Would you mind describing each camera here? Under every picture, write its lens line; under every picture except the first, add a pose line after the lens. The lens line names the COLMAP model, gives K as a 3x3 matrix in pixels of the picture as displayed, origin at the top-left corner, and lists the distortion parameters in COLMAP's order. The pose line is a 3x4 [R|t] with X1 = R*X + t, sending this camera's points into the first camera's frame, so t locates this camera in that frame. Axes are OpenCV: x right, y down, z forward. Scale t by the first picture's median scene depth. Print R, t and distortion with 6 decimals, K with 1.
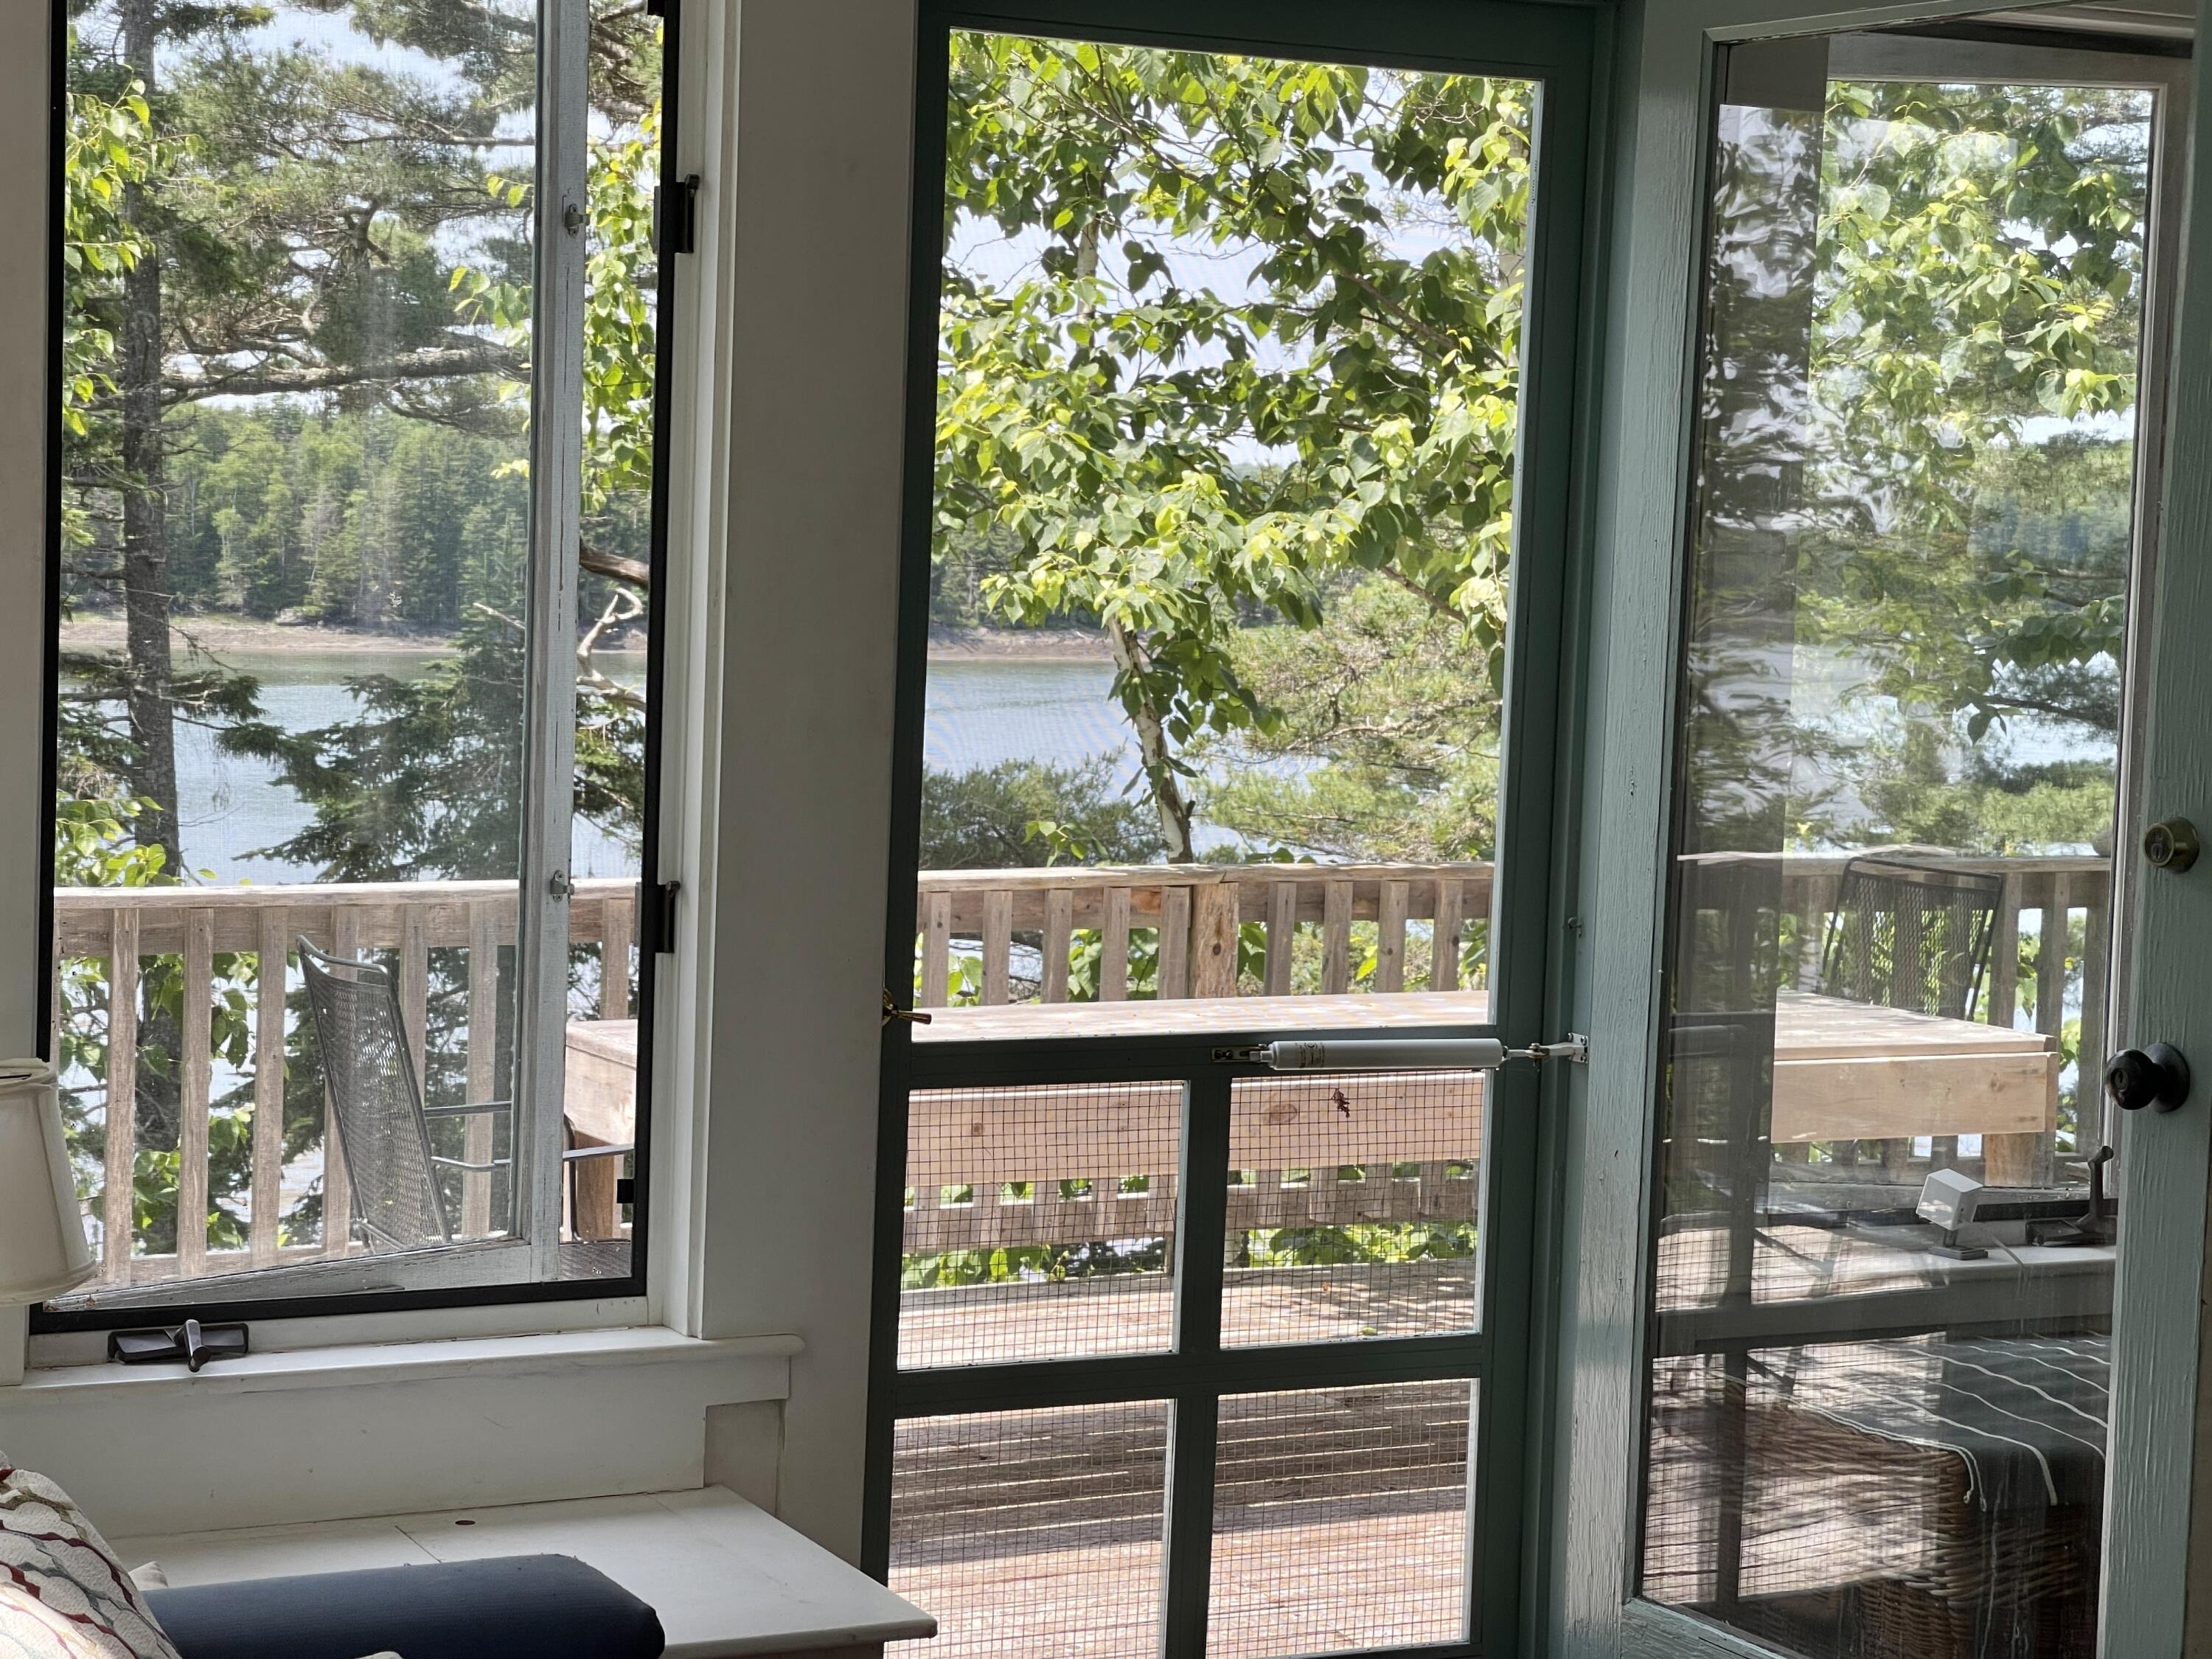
lens RADIAL K [[4173.5, 0, 1106.3], [0, 4173.5, 833.1], [0, 0, 1]] dist [0.152793, 0.000000]
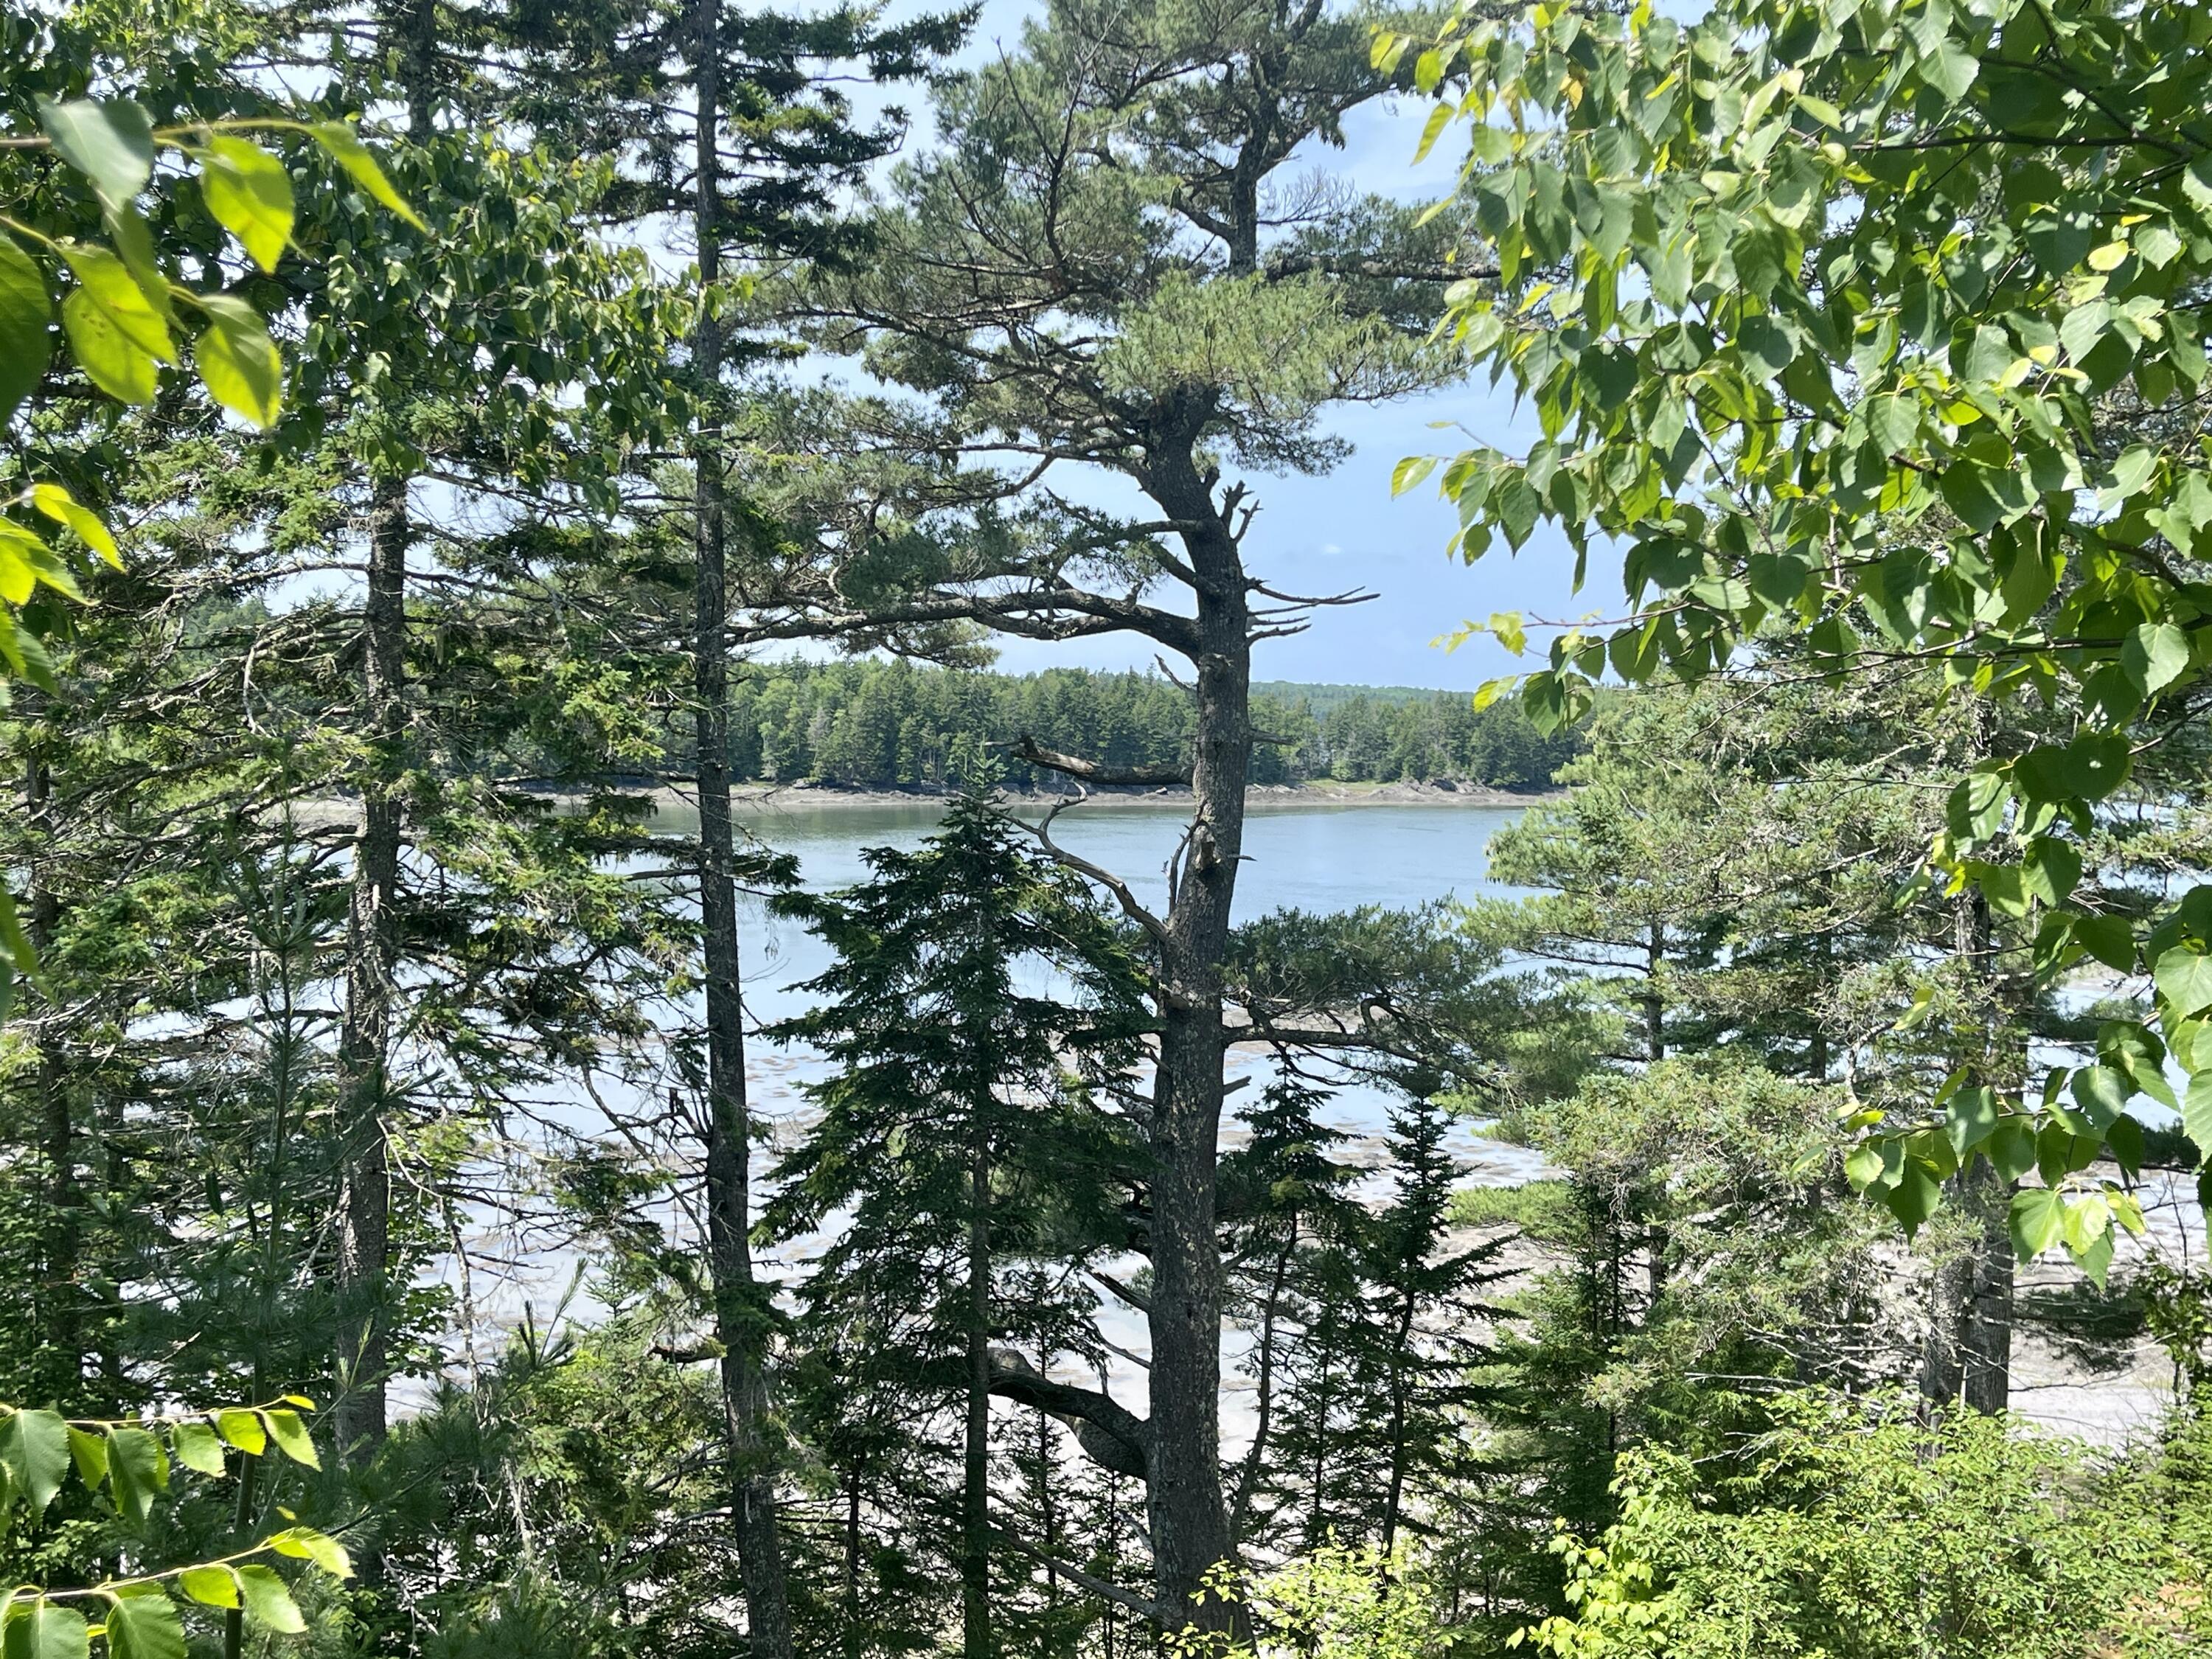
lens RADIAL K [[2386.4, 0, 1105.0], [0, 2386.4, 826.8], [0, 0, 1]] dist [0.005044, 0.000000]
pose [[0.997877, -0.012819, -0.063847, -0.056902], [0.011002, 0.999526, -0.028736, -0.022179], [0.064185, 0.027972, 0.997546, 0.256198]]
